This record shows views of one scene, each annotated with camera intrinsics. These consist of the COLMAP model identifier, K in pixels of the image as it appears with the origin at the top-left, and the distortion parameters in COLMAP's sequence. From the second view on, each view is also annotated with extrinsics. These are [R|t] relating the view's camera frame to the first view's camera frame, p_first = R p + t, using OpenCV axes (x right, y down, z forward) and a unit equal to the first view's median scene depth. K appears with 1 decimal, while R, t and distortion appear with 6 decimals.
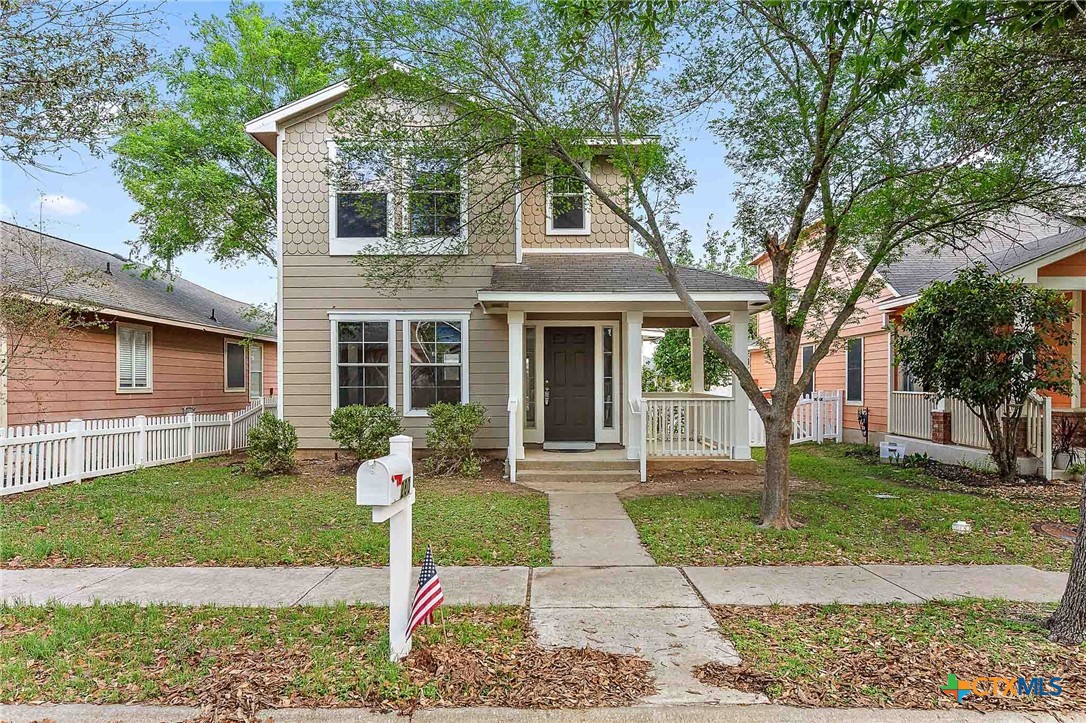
lens RADIAL K [[816.6, 0, 543.2], [0, 816.6, 388.1], [0, 0, 1]] dist [0.002005, 0.001177]
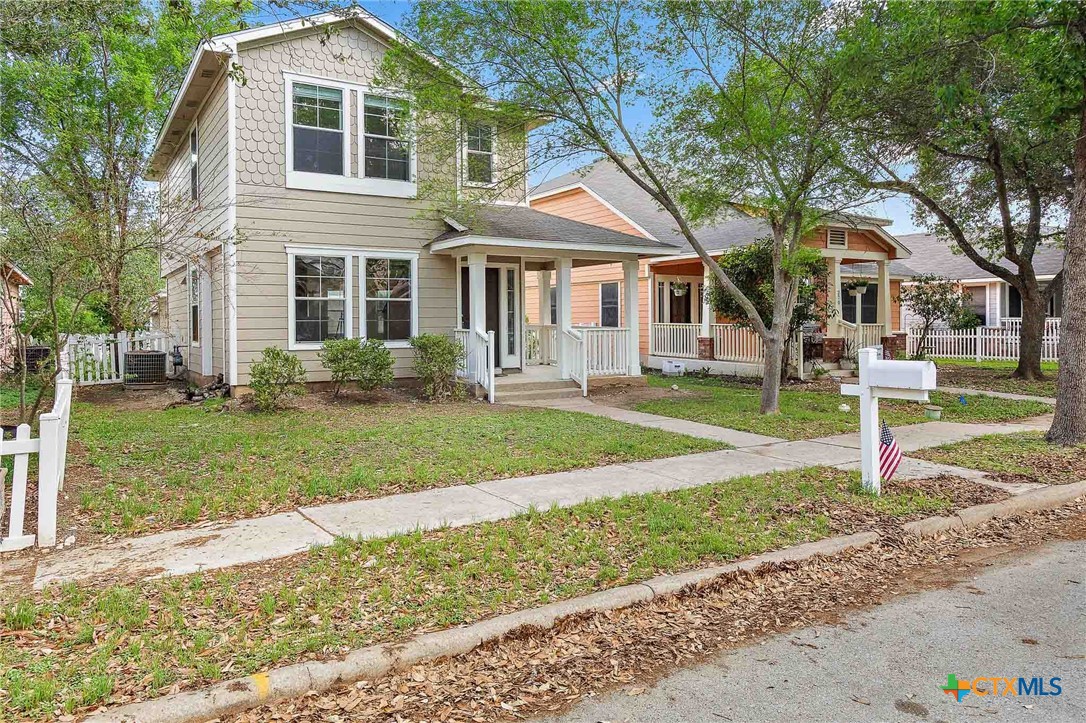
lens RADIAL K [[753.4, 0, 542.7], [0, 753.4, 323.5], [0, 0, 1]] dist [-0.001281, -0.000281]
pose [[0.850165, -0.005989, 0.526483, -0.478311], [0.006129, 0.999980, 0.001478, 0.002261], [-0.526481, 0.001970, 0.850184, 0.061660]]
